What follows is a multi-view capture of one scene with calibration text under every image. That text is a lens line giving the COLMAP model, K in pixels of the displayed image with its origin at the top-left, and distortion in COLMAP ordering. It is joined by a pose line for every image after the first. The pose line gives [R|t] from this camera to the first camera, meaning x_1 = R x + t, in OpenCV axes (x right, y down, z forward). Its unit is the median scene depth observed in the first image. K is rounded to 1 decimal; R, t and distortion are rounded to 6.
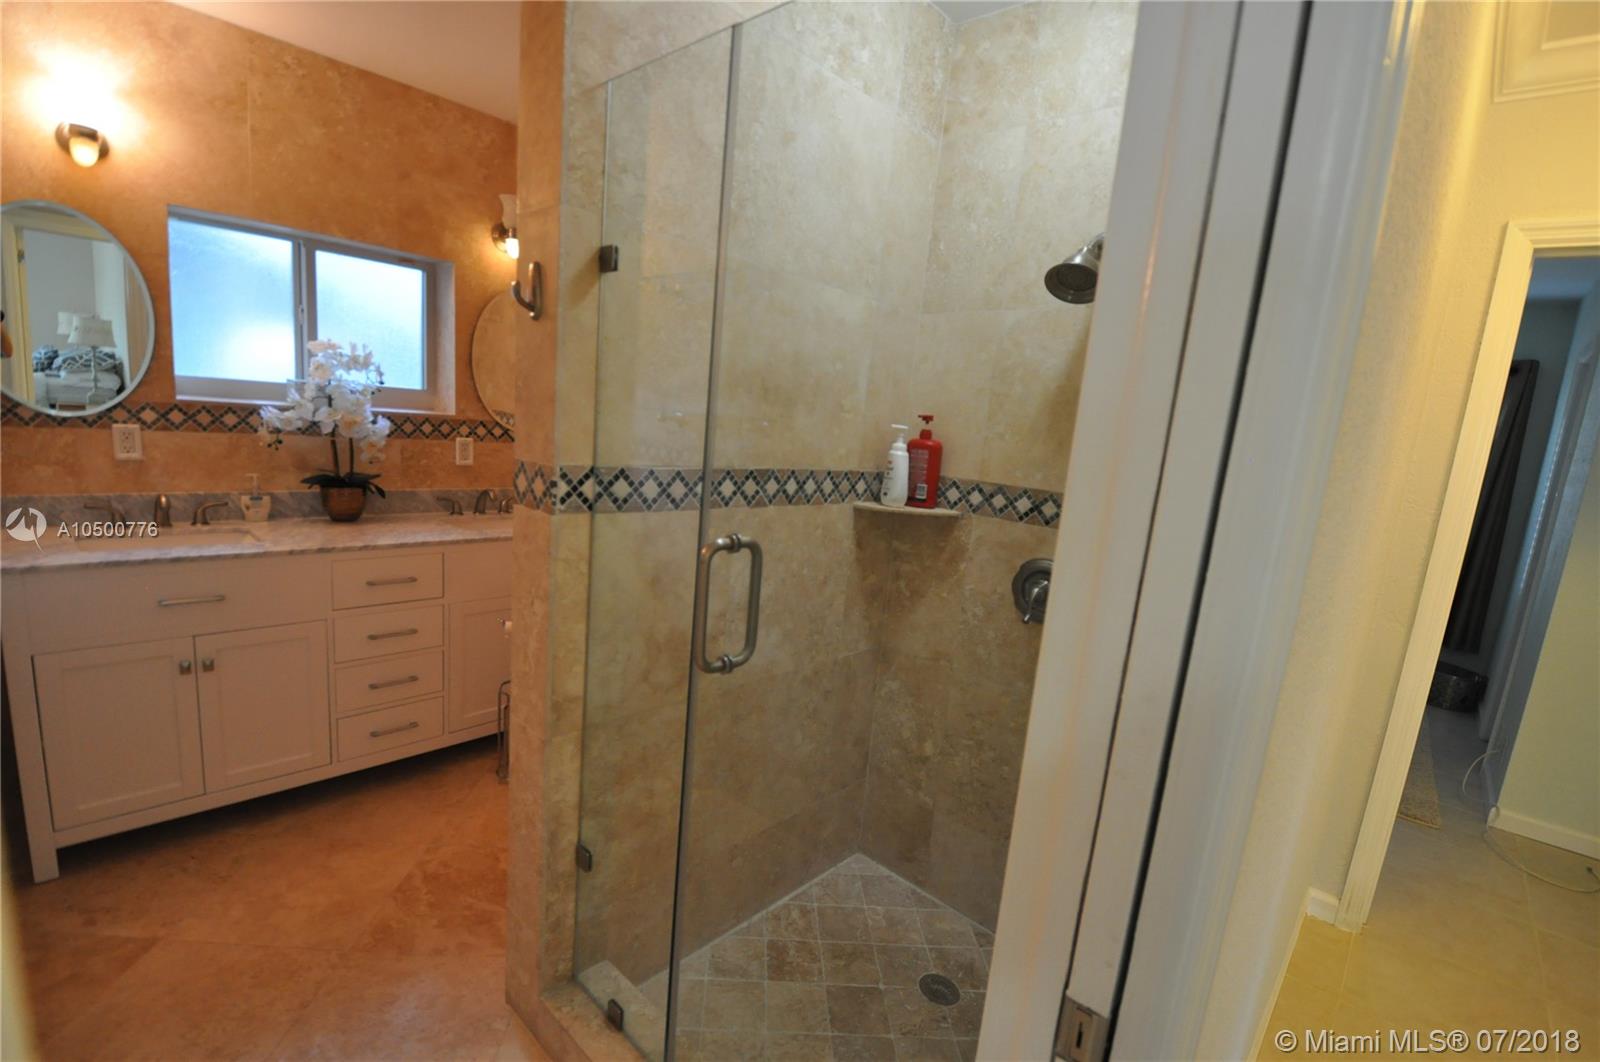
lens RADIAL K [[691.2, 0, 803.7], [0, 691.2, 537.6], [0, 0, 1]] dist [-0.013066, -0.006744]
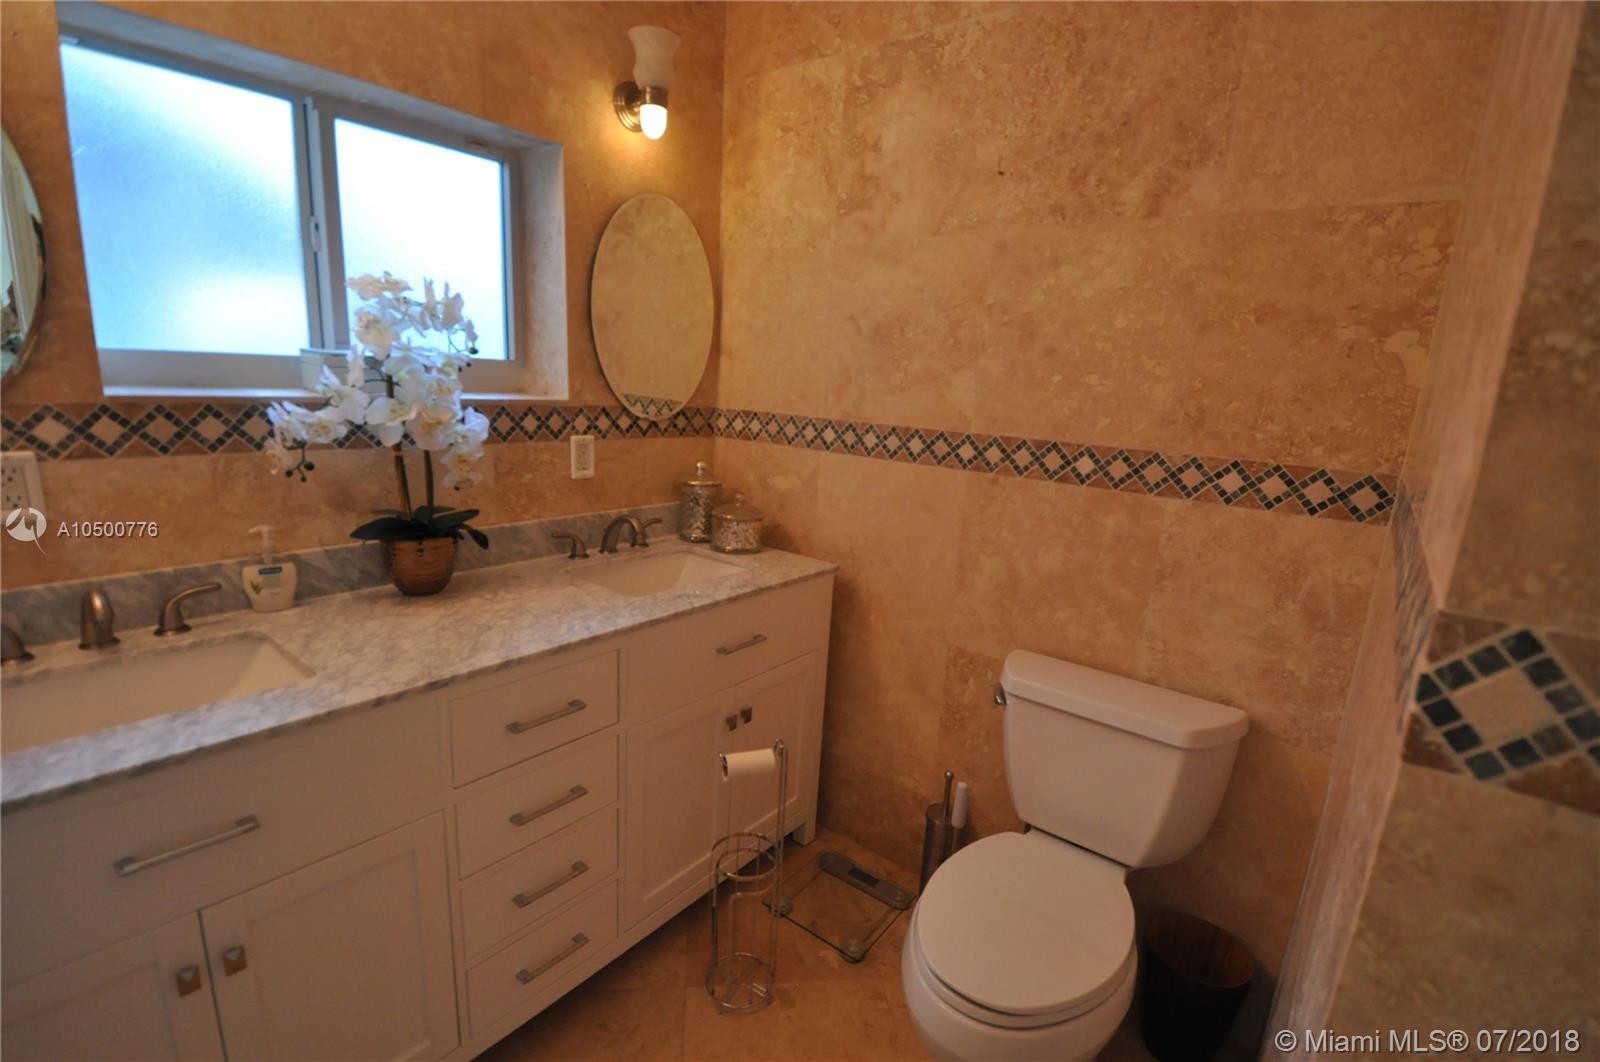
lens RADIAL K [[691.2, 0, 789.7], [0, 691.2, 531.7], [0, 0, 1]] dist [-0.013066, -0.006744]
pose [[0.998093, -0.042149, 0.045098, -0.396783], [0.039586, 0.997630, 0.056279, -0.099987], [-0.047363, -0.054386, 0.997396, 0.420939]]
